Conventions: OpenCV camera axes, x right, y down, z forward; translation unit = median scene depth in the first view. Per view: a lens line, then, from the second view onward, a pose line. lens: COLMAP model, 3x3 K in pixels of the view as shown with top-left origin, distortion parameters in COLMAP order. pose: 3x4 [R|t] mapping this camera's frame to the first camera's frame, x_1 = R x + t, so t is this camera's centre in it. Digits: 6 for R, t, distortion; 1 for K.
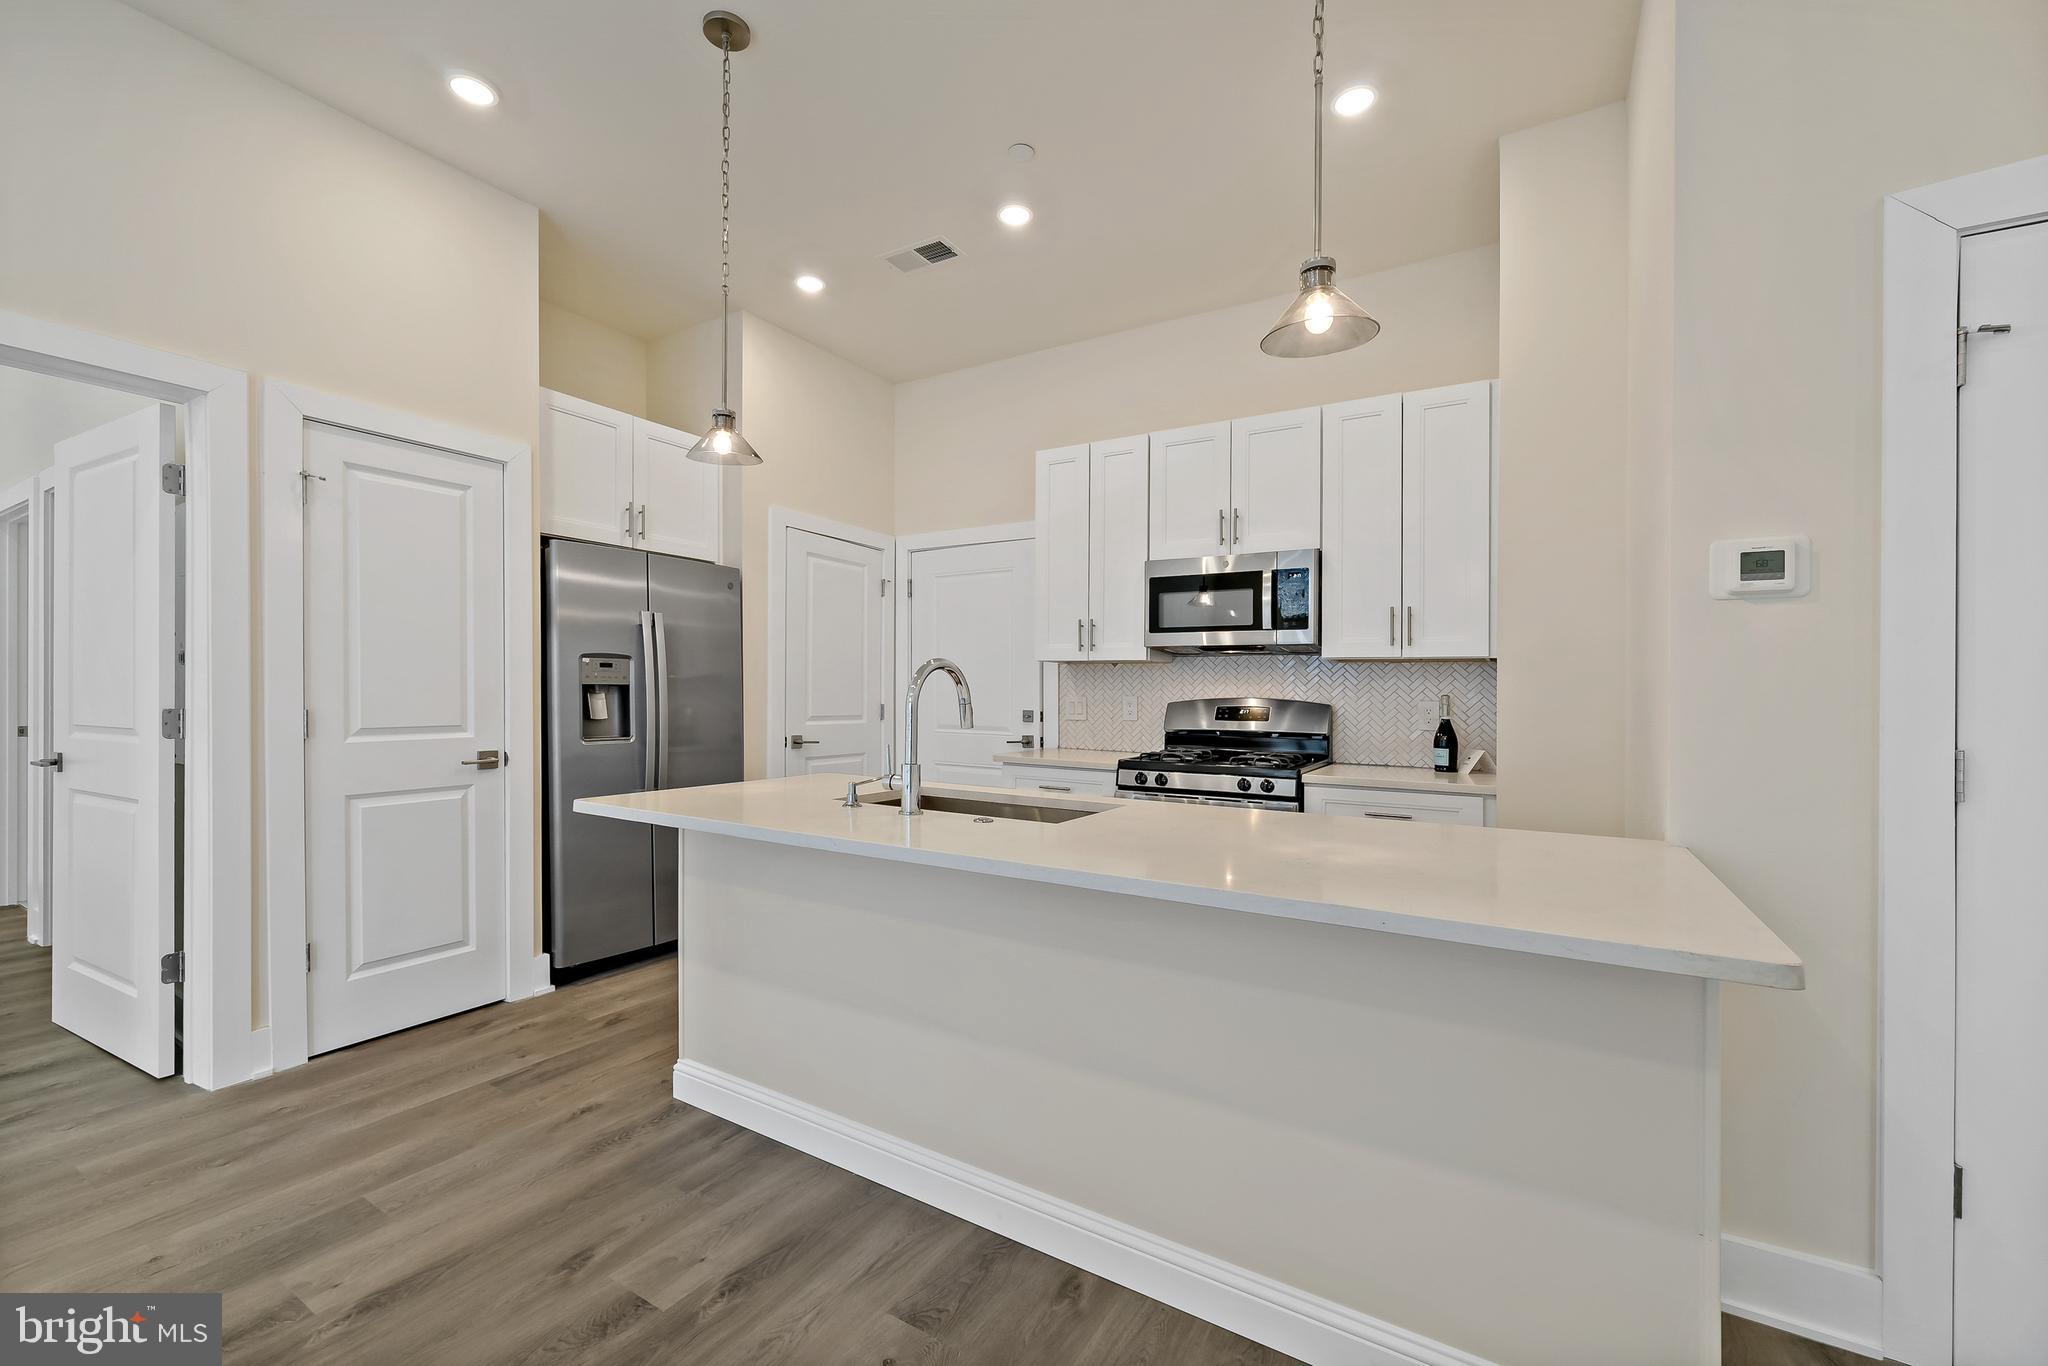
lens RADIAL K [[839.6, 0, 1022.1], [0, 839.6, 694.9], [0, 0, 1]] dist [0.002203, 0.000358]
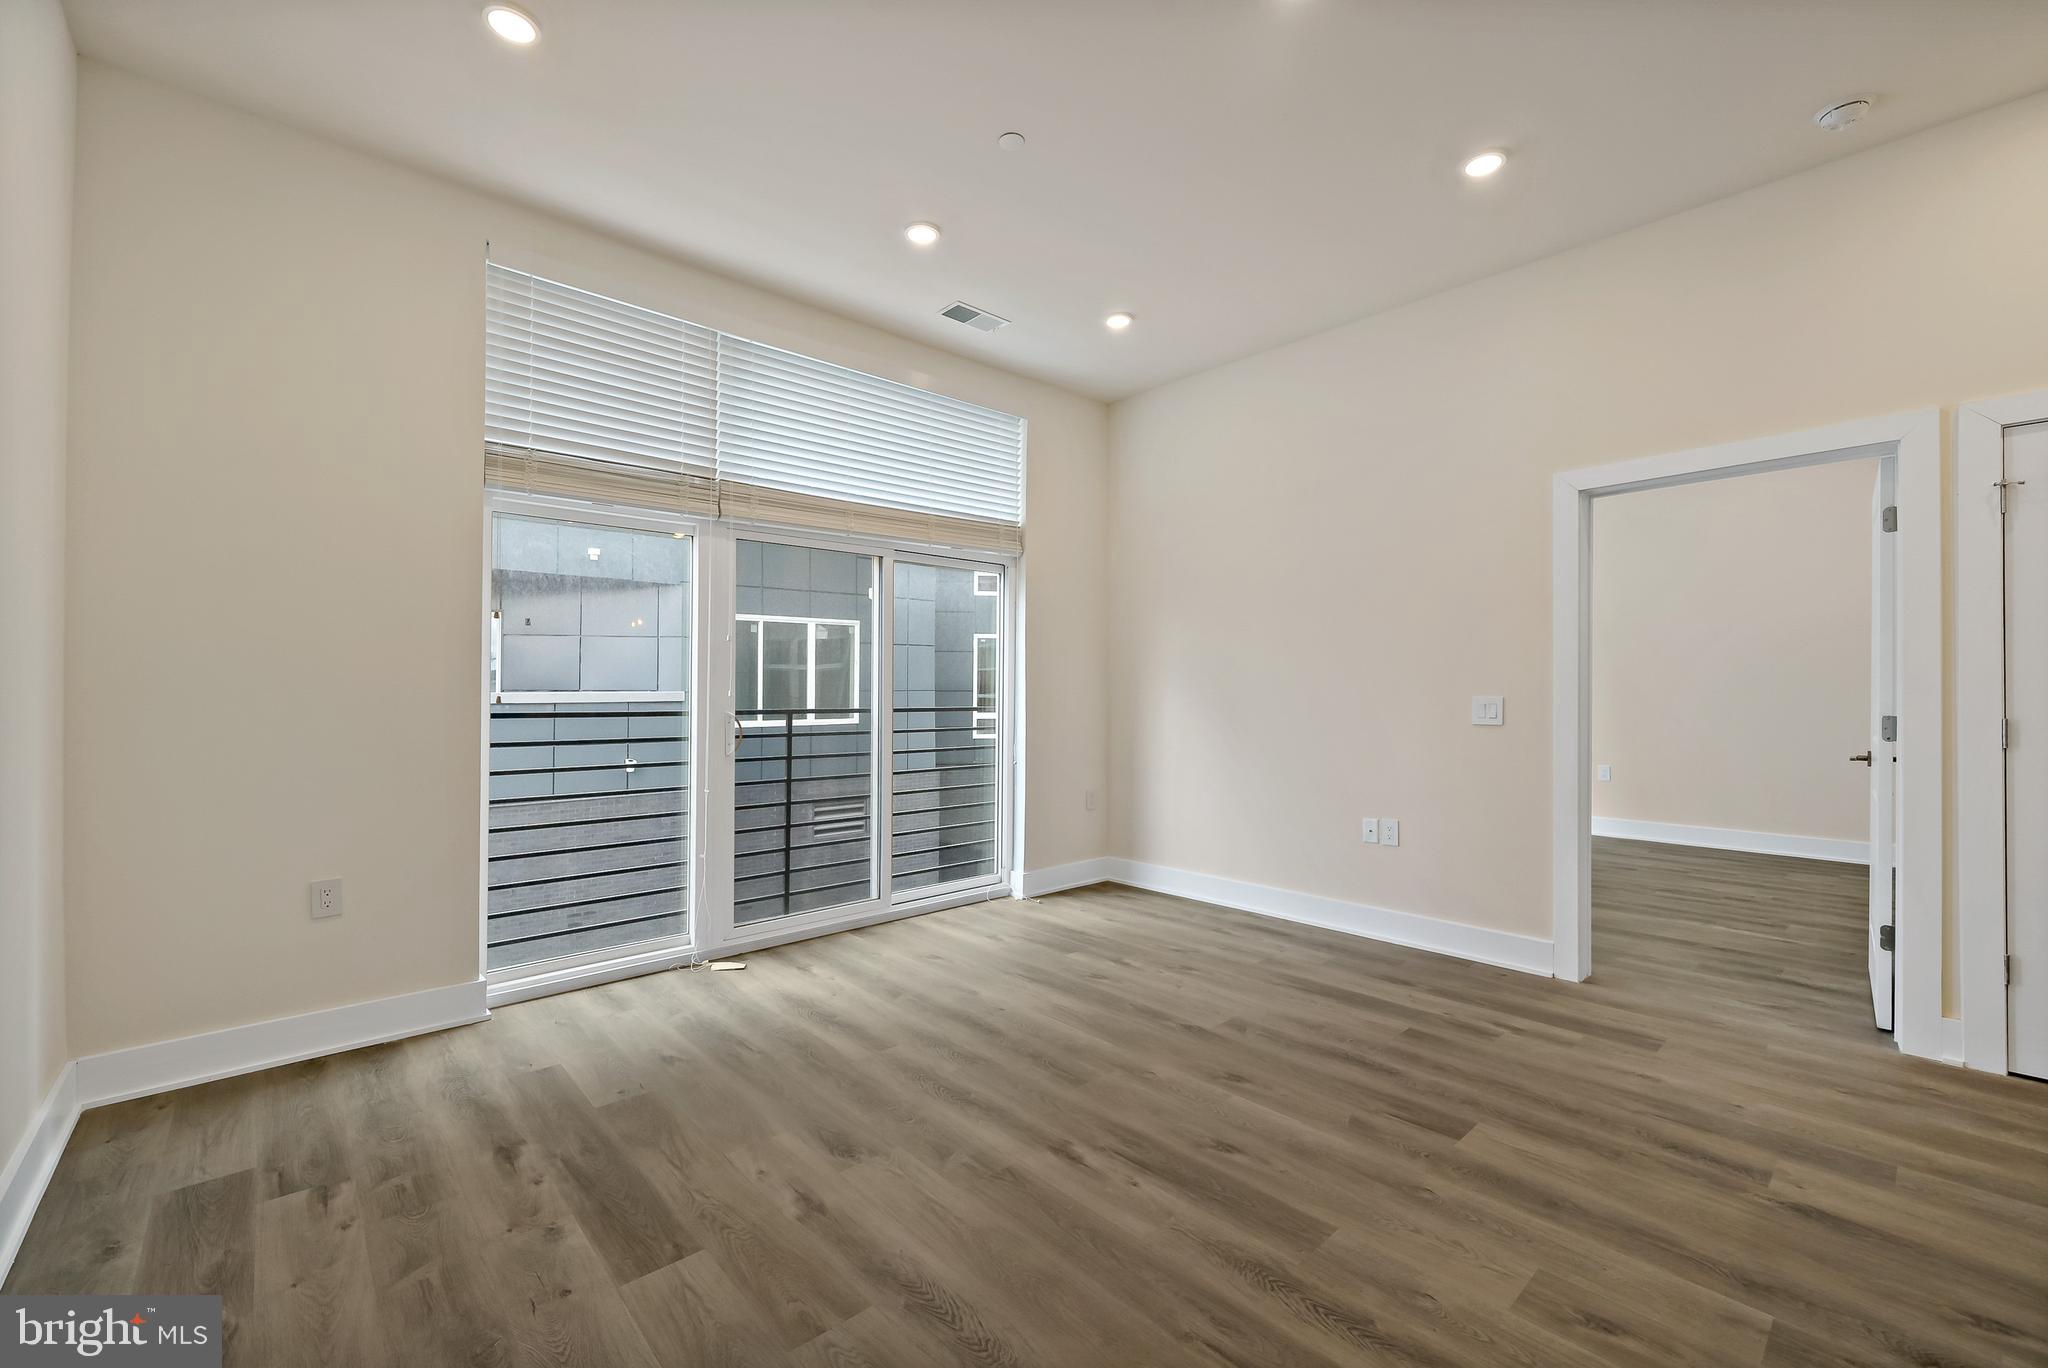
lens RADIAL K [[839.6, 0, 1022.1], [0, 839.6, 695.9], [0, 0, 1]] dist [0.002203, 0.000358]
pose [[-0.281809, -0.009707, -0.959421, 0.336608], [-0.003907, 0.999952, -0.008970, 0.002220], [0.959463, 0.001221, -0.281834, 0.128765]]
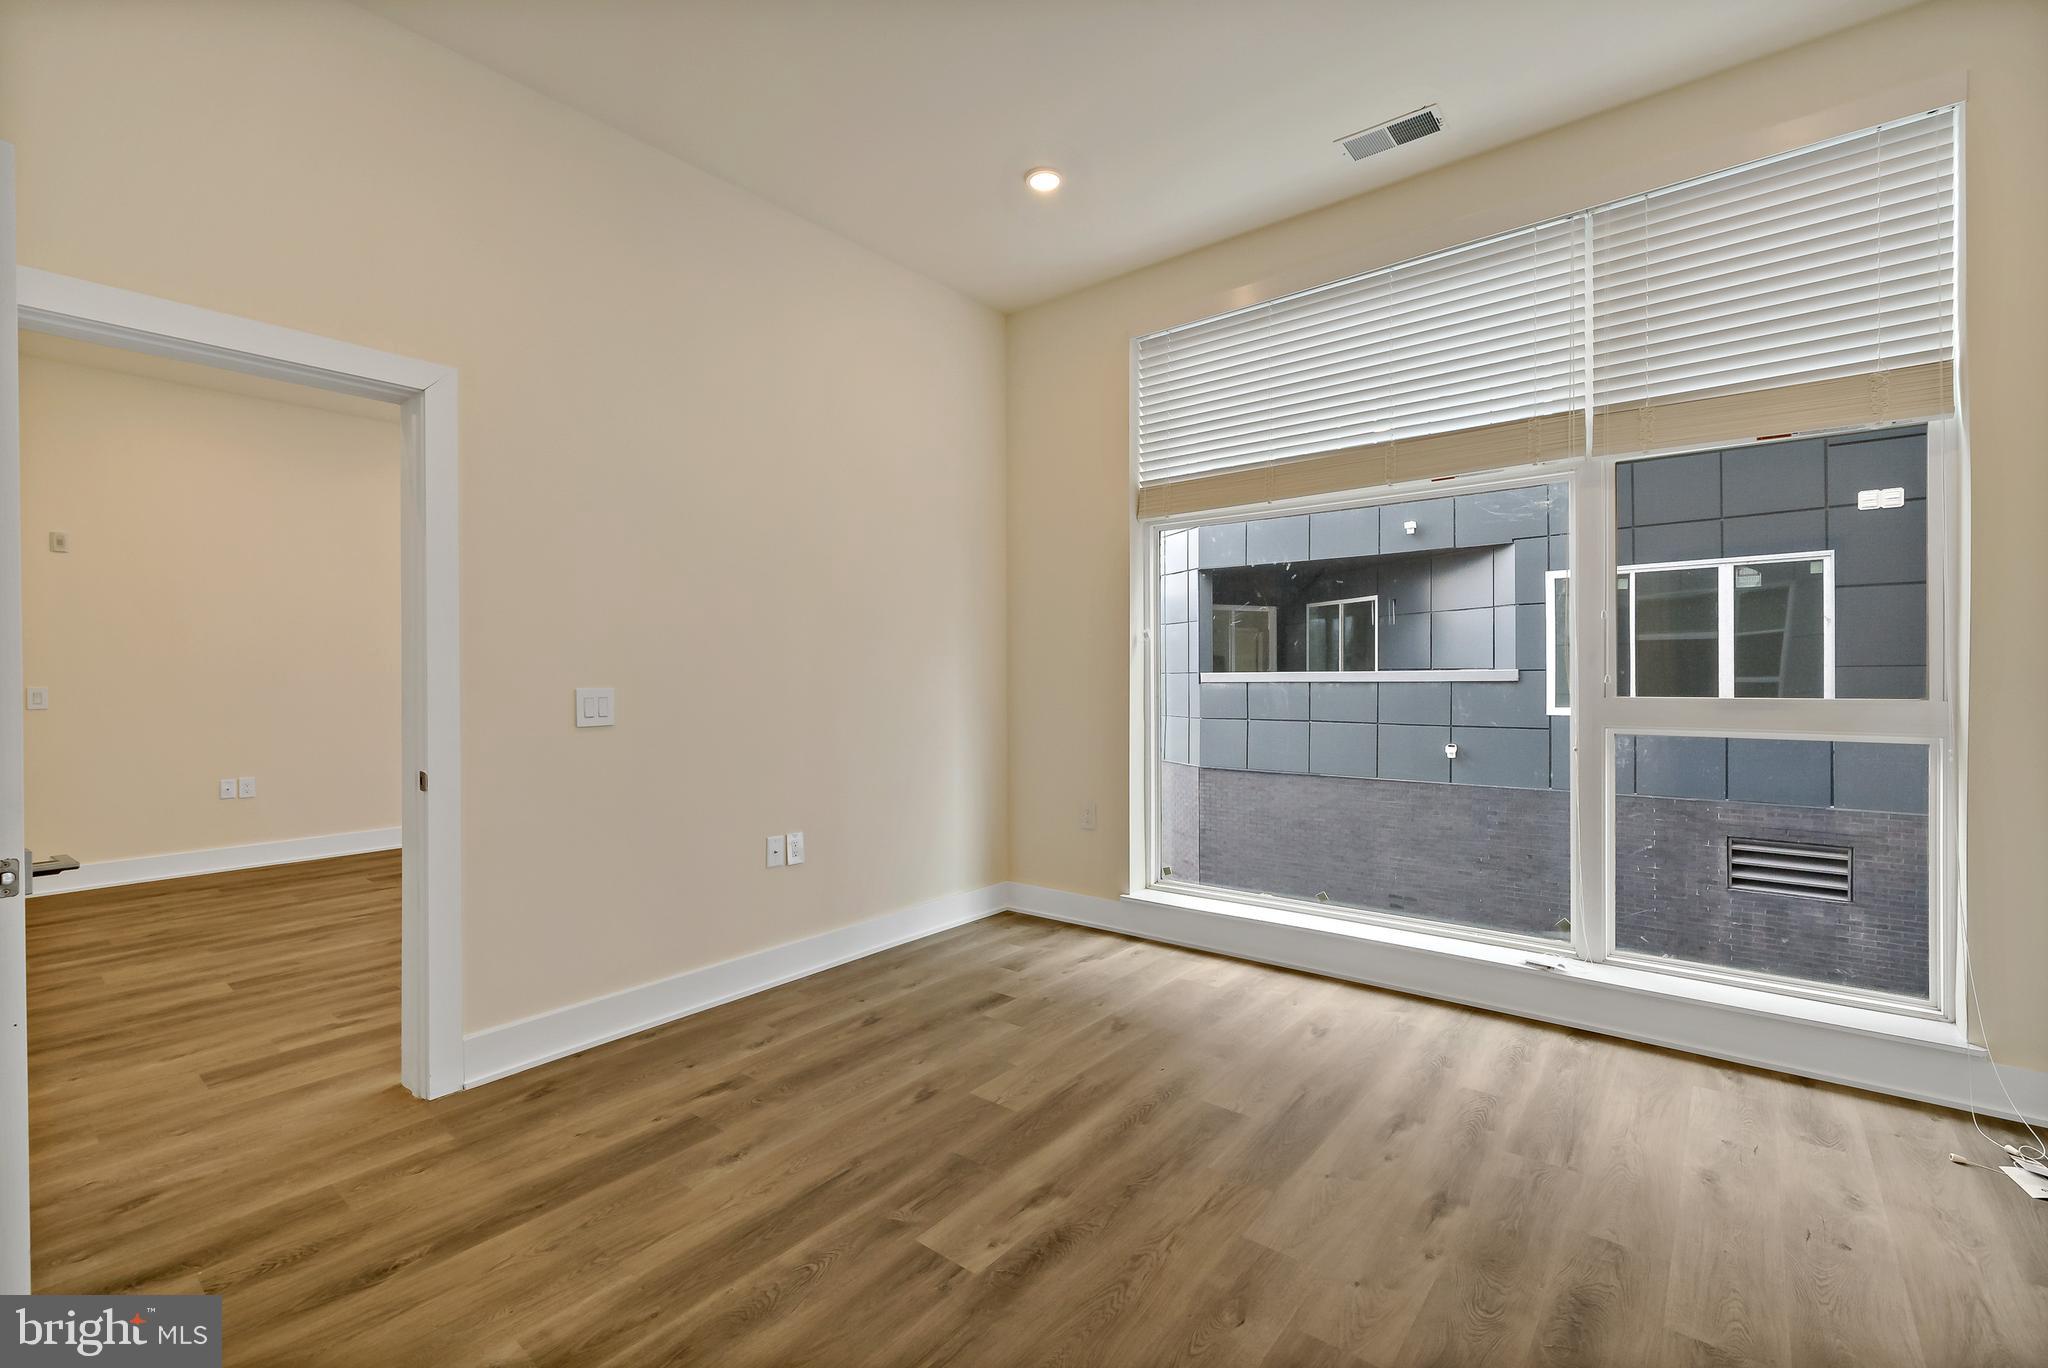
lens RADIAL K [[889.2, 0, 1024.0], [0, 889.2, 684.0], [0, 0, 1]] dist [-0.000761, 0.000344]
pose [[-0.990730, -0.008272, 0.135592, -1.476809], [-0.006461, 0.999884, 0.013788, -0.027403], [-0.135690, 0.012785, -0.990669, 1.183347]]
